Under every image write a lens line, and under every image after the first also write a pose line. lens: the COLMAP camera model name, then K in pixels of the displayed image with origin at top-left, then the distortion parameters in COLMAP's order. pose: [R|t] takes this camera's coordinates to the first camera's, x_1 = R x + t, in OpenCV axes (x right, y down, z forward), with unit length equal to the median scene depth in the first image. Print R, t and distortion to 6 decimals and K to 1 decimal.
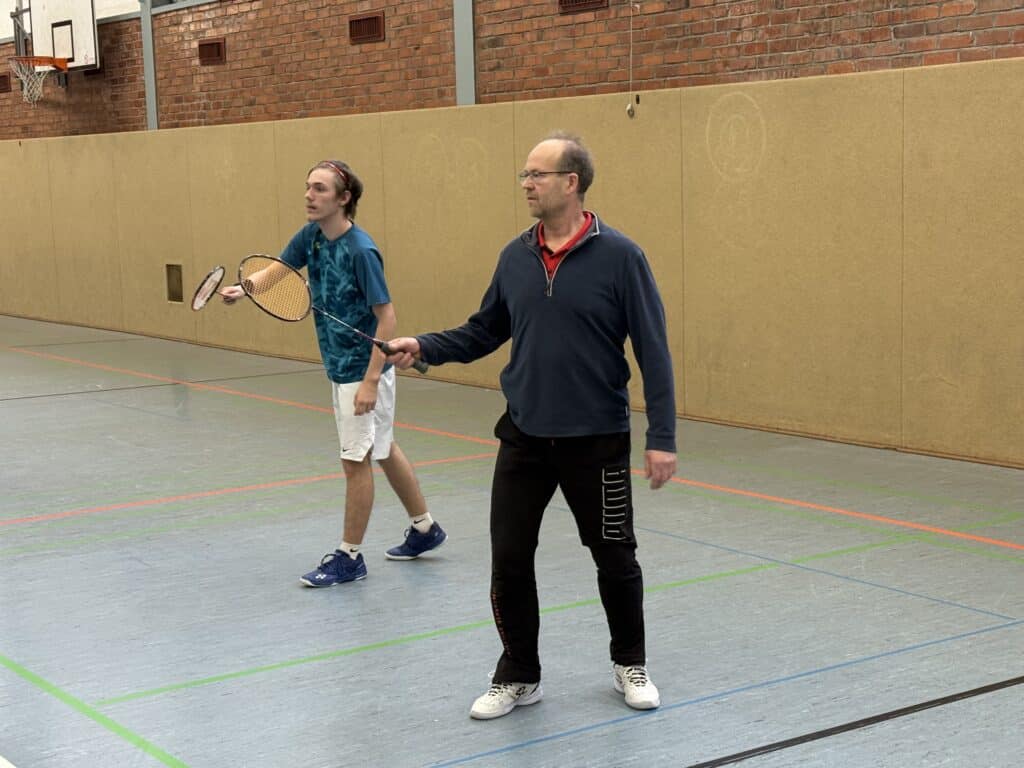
lens RADIAL K [[1747.8, 0, 512.0], [0, 1747.8, 384.0], [0, 0, 1]] dist [0.181866, -0.212579]
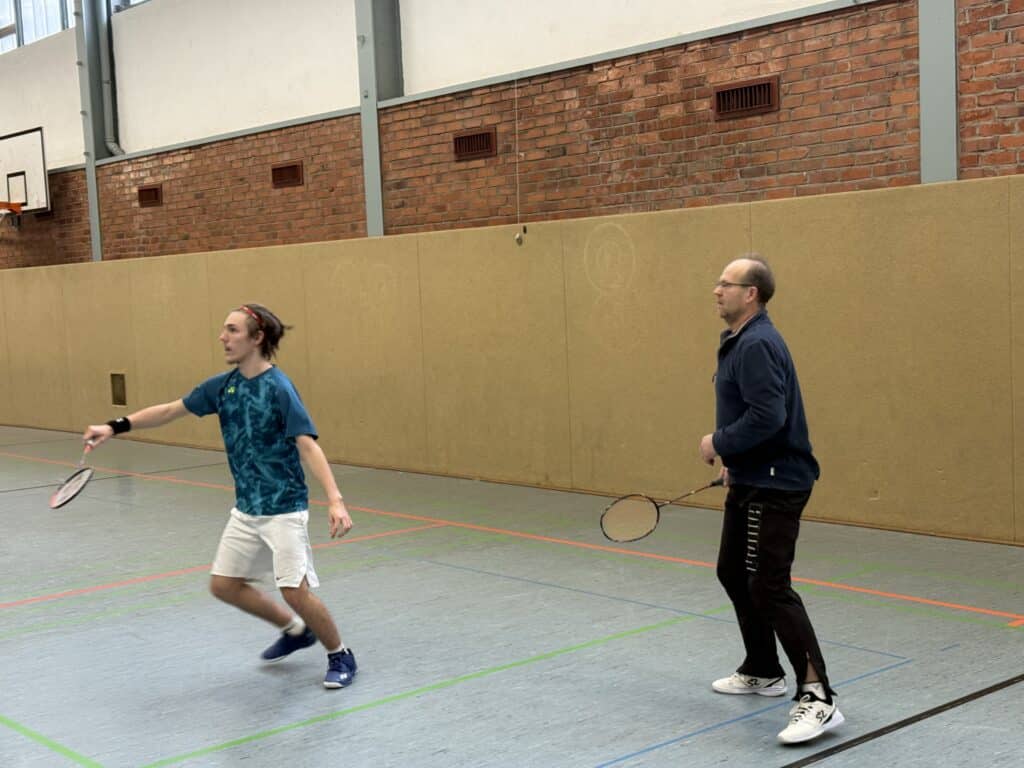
lens RADIAL K [[1415.7, 0, 504.1], [0, 1415.7, 386.8], [0, 0, 1]] dist [0.196611, -0.379913]
pose [[0.995334, -0.023469, 0.093589, -0.032325], [0.028412, 0.998251, -0.051840, -0.002797], [-0.092209, 0.054257, 0.994260, 0.027730]]
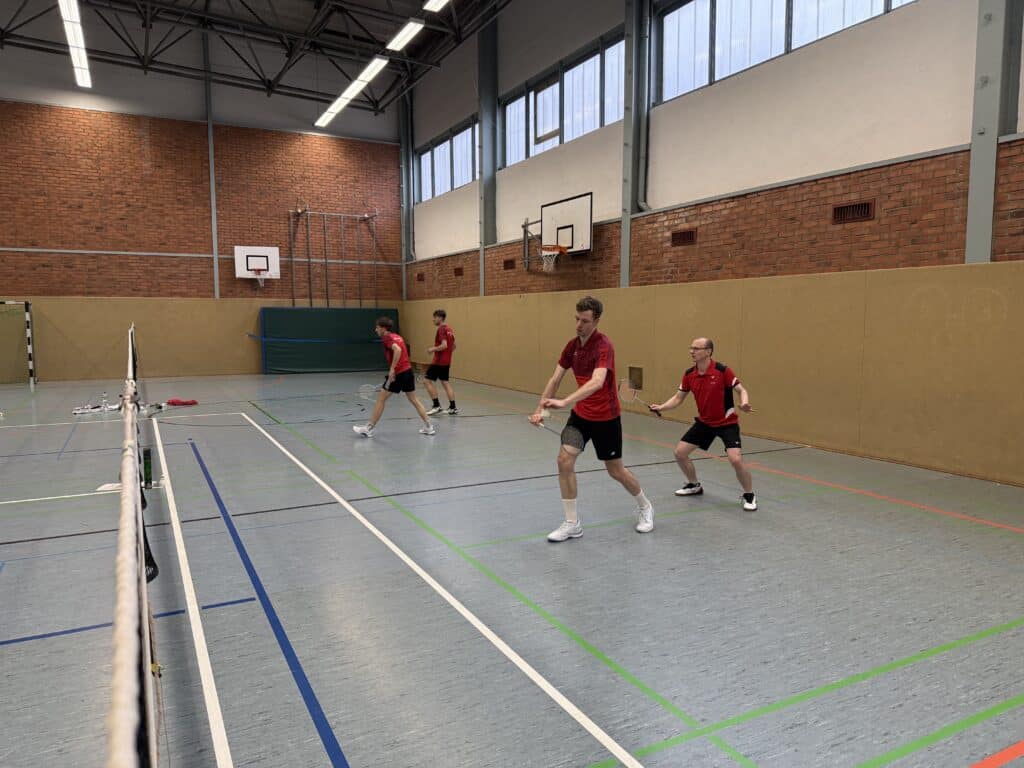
lens RADIAL K [[715.9, 0, 506.3], [0, 715.9, 384.2], [0, 0, 1]] dist [0.074400, -0.103096]
pose [[0.990009, 0.030059, -0.137761, -0.297170], [-0.033039, 0.999266, -0.019399, -0.046951], [0.137076, 0.023757, 0.990276, 0.422530]]
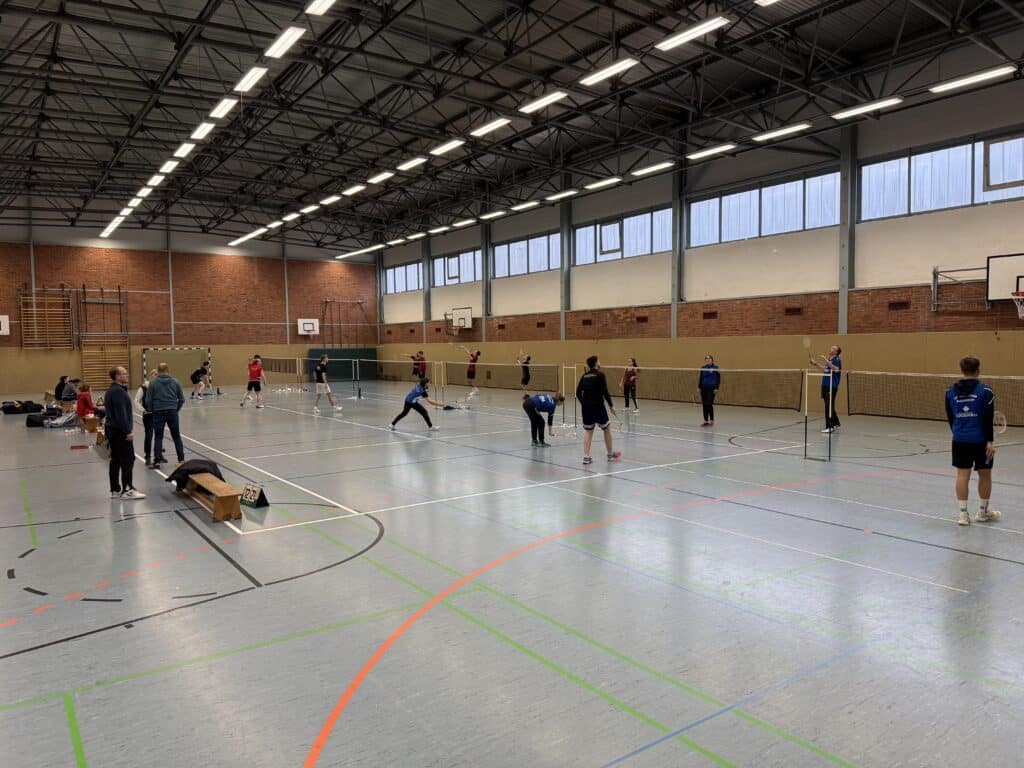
lens RADIAL K [[715.9, 0, 506.3], [0, 715.9, 384.2], [0, 0, 1]] dist [0.074400, -0.103096]
pose [[0.999970, 0.007748, -0.000634, -0.195446], [-0.007772, 0.998012, -0.062544, 0.110129], [0.000148, 0.062547, 0.998042, -1.156362]]
